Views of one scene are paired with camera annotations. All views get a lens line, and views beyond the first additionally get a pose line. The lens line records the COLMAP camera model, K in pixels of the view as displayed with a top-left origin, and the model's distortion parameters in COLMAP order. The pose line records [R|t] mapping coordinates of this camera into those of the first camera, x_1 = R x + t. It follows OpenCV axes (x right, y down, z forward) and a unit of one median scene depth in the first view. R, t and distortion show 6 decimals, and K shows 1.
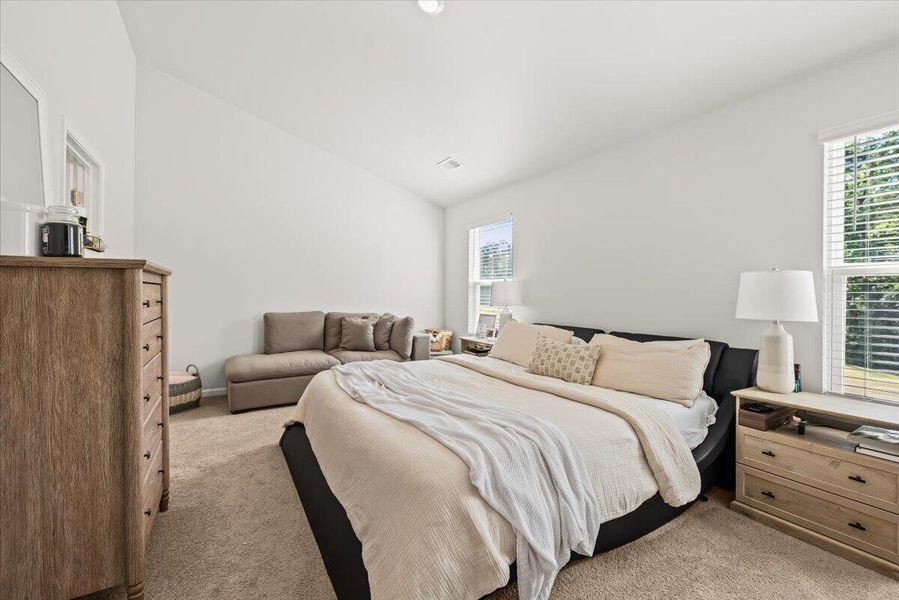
lens RADIAL K [[376.2, 0, 448.2], [0, 376.2, 303.3], [0, 0, 1]] dist [-0.001482, -0.000379]
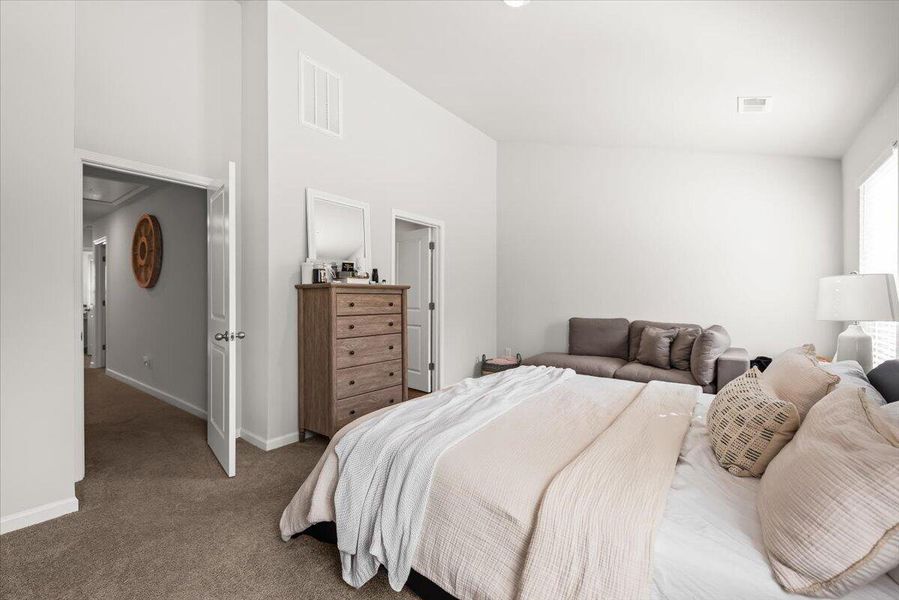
lens RADIAL K [[376.2, 0, 448.2], [0, 376.2, 303.3], [0, 0, 1]] dist [-0.001482, -0.000379]
pose [[0.361363, 0.003991, -0.932417, 0.402904], [-0.024281, 0.999692, -0.005132, -0.001851], [0.932109, 0.024495, 0.361349, 0.249077]]
